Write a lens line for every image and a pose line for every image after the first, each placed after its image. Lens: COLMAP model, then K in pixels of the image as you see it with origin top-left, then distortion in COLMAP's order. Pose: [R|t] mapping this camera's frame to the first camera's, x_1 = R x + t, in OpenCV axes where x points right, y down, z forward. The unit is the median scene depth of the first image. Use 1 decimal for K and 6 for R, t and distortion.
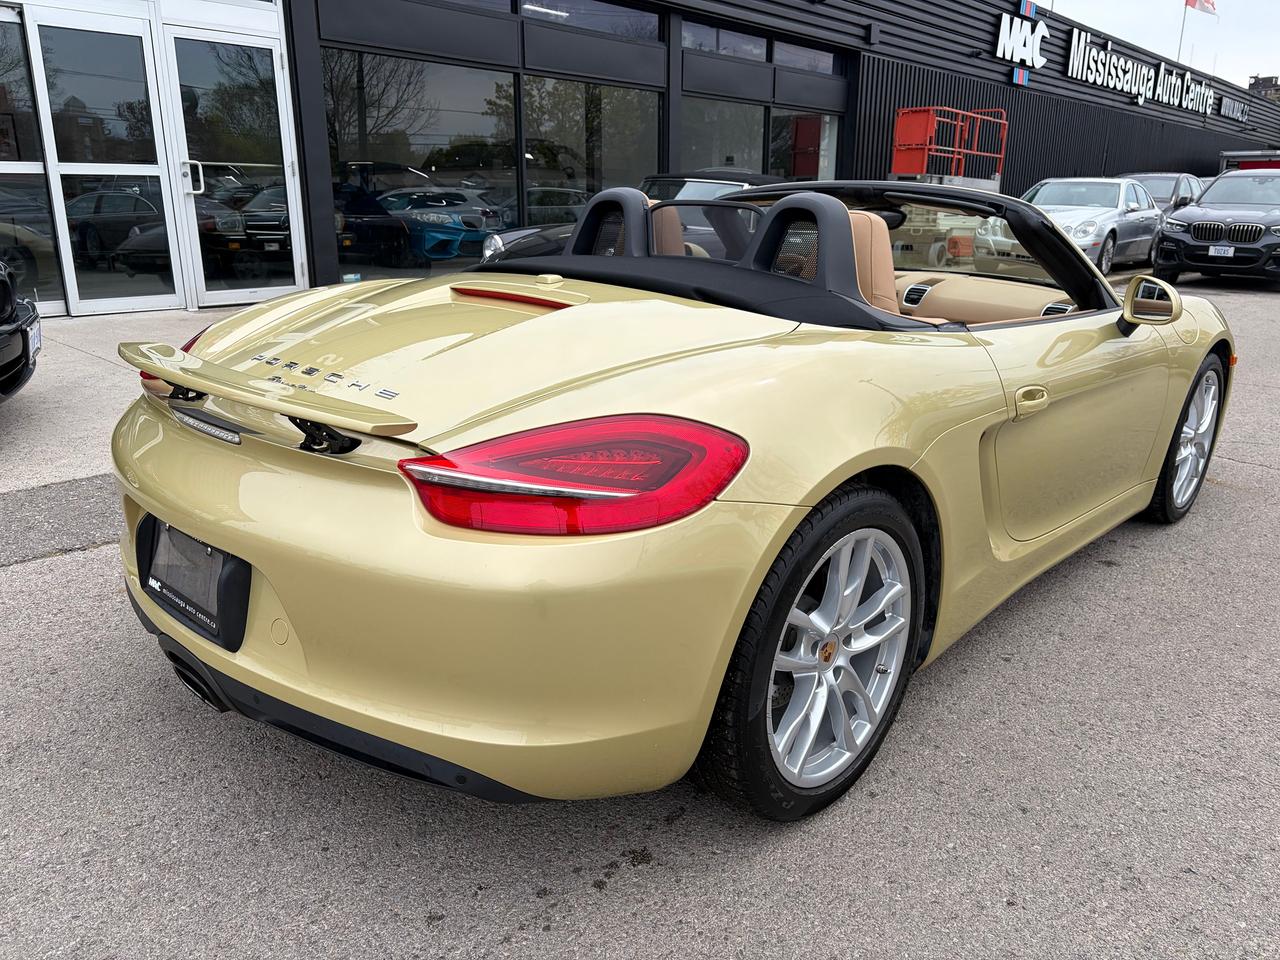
lens RADIAL K [[973.0, 0, 637.6], [0, 973.0, 486.2], [0, 0, 1]] dist [0.058659, -0.061272]
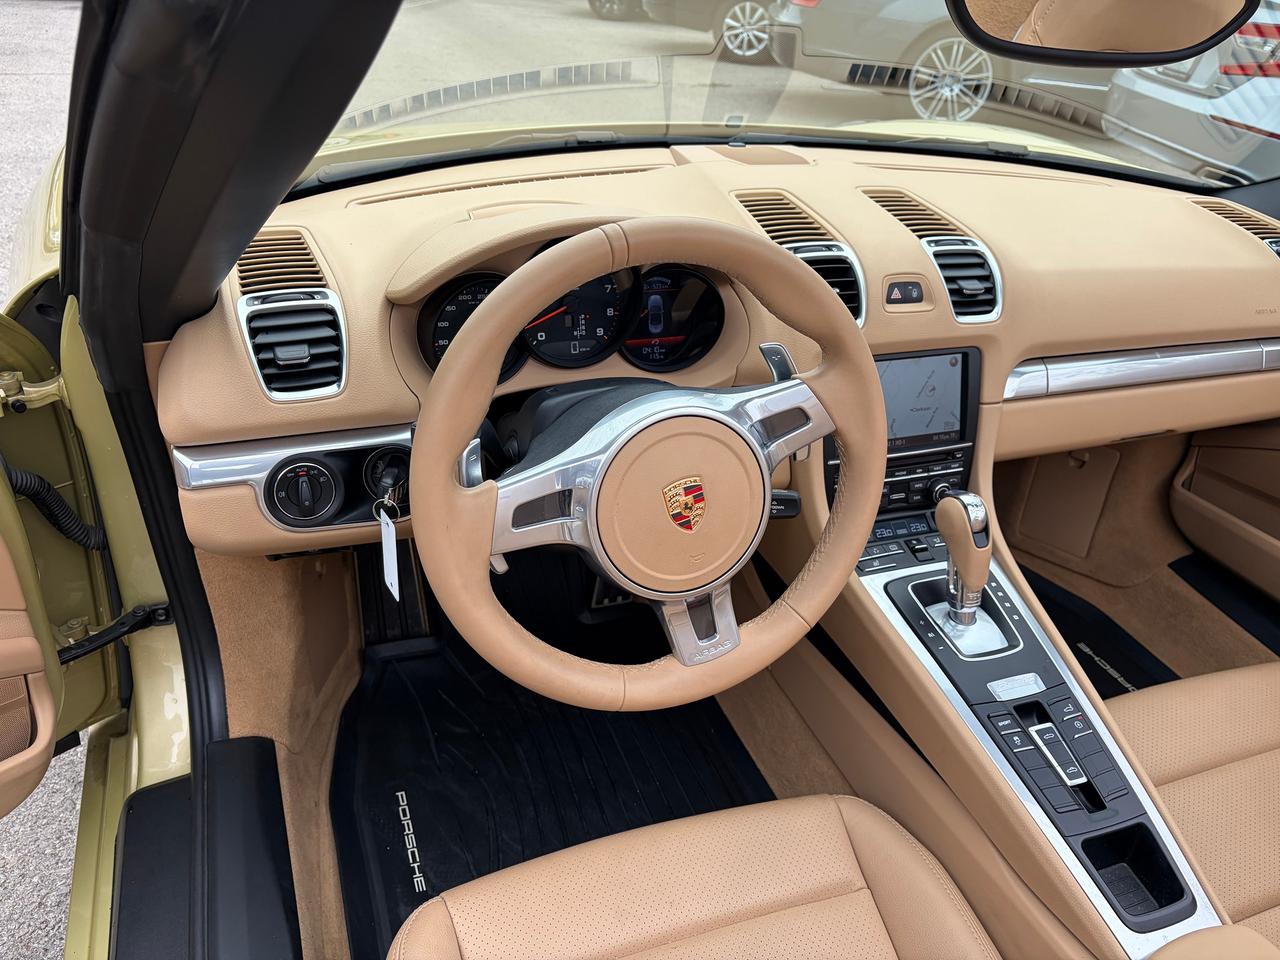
lens RADIAL K [[973.0, 0, 643.8], [0, 973.0, 491.5], [0, 0, 1]] dist [0.058659, -0.061272]
pose [[0.441548, -0.442667, 0.780437, -0.003674], [0.204114, 0.896573, 0.393058, -0.067945], [-0.873712, -0.014256, 0.486235, 0.234476]]
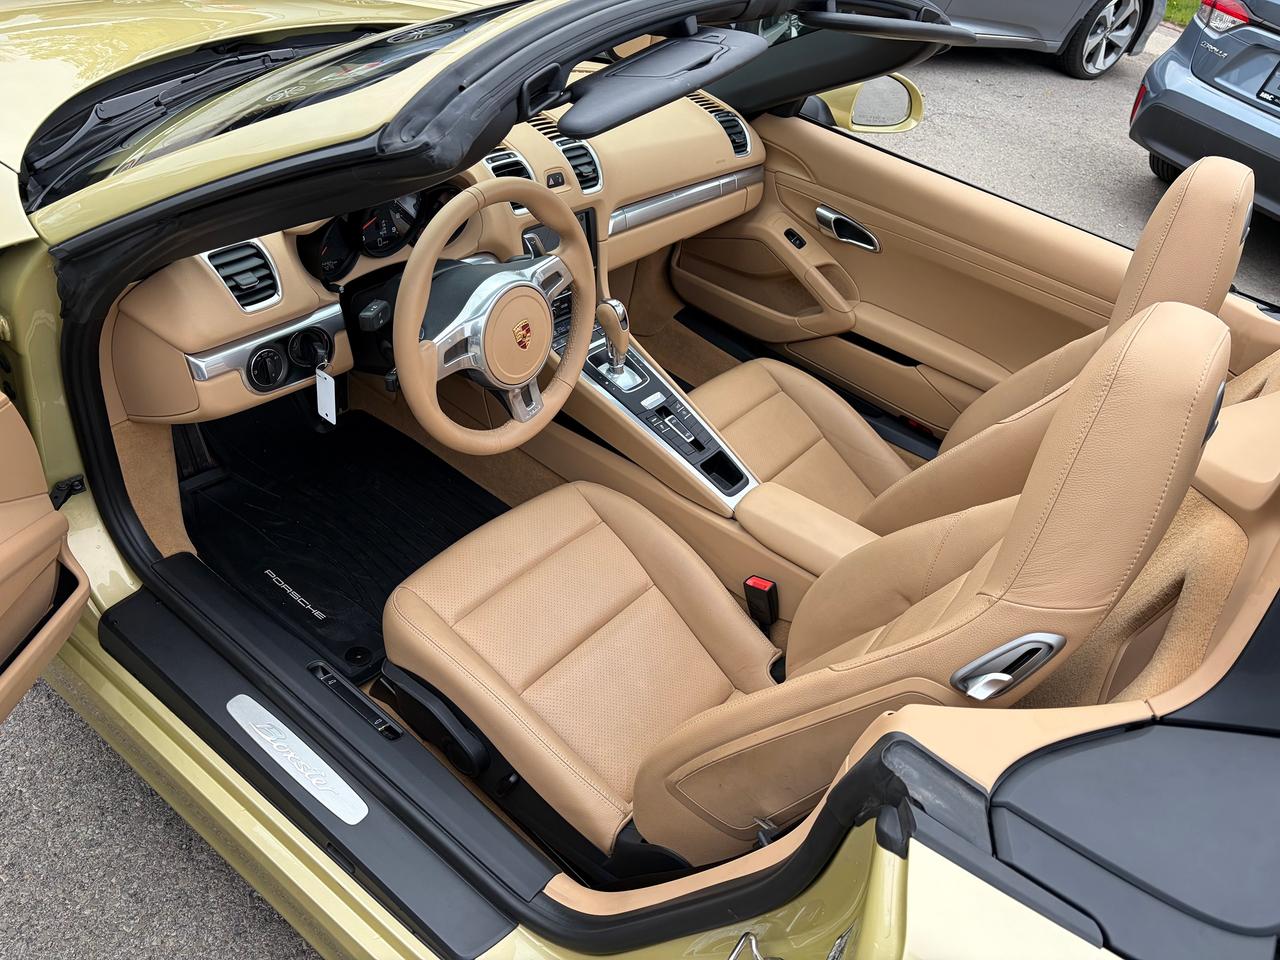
lens RADIAL K [[973.0, 0, 638.4], [0, 973.0, 496.6], [0, 0, 1]] dist [0.058659, -0.061272]
pose [[-0.097659, -0.656378, 0.748085, -0.045203], [0.088441, 0.742980, 0.663444, -0.096841], [-0.991283, 0.130952, -0.014508, 0.249281]]
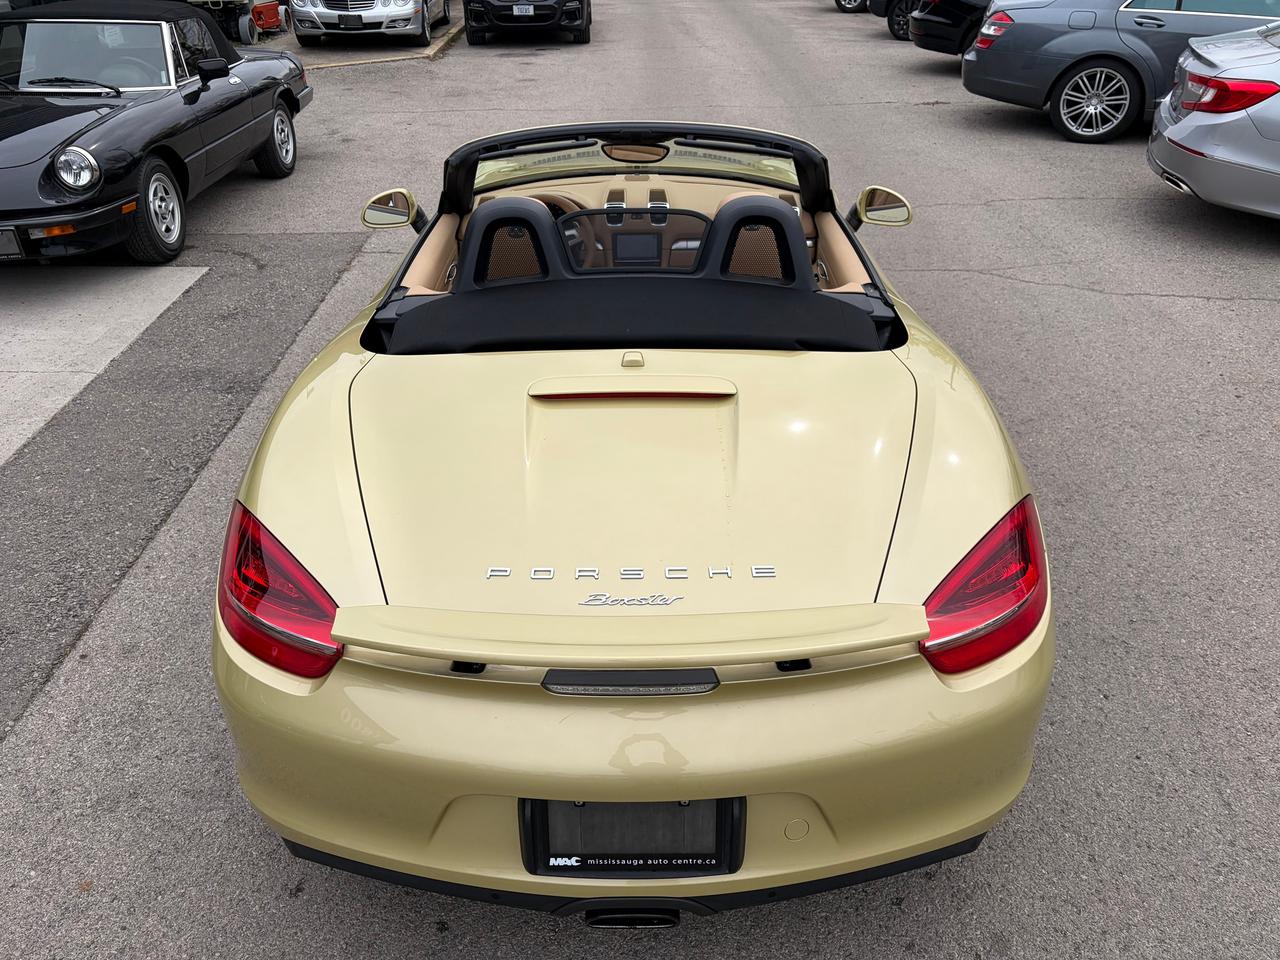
lens RADIAL K [[973.0, 0, 642.3], [0, 973.0, 485.0], [0, 0, 1]] dist [0.058659, -0.061272]
pose [[0.729786, -0.374252, 0.572143, -0.112852], [0.222693, 0.921350, 0.318625, -0.066472], [-0.646390, -0.105116, 0.755731, 0.042863]]
